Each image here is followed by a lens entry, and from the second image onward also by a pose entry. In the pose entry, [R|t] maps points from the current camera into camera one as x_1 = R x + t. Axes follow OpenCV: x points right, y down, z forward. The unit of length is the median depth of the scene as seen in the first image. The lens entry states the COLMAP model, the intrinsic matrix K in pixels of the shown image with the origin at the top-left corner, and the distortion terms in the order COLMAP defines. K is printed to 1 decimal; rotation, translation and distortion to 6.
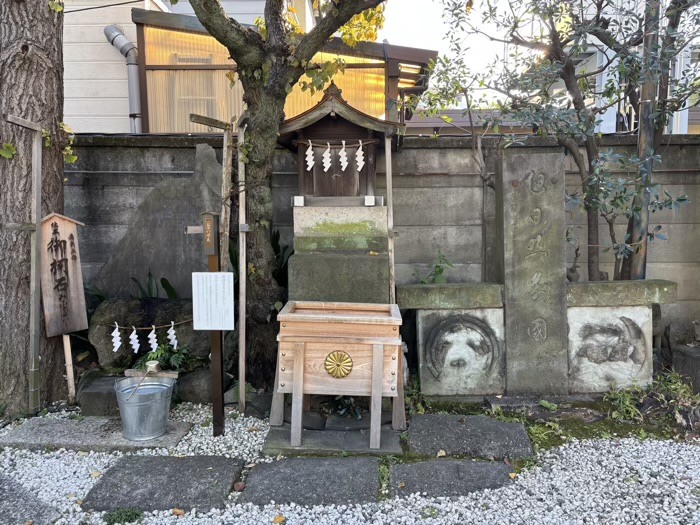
lens RADIAL K [[522.0, 0, 352.4], [0, 522.0, 258.9], [0, 0, 1]] dist [0.058951, -0.061823]
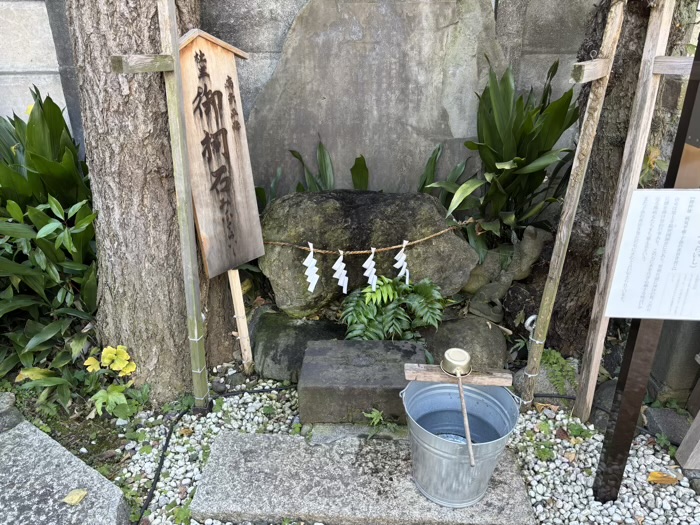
lens RADIAL K [[522.0, 0, 349.5], [0, 522.0, 262.6], [0, 0, 1]] dist [0.058951, -0.061823]
pose [[0.999958, 0.001244, -0.009043, -0.412521], [0.001745, 0.946338, 0.323173, -0.041447], [0.008960, -0.323175, 0.946297, 0.477321]]
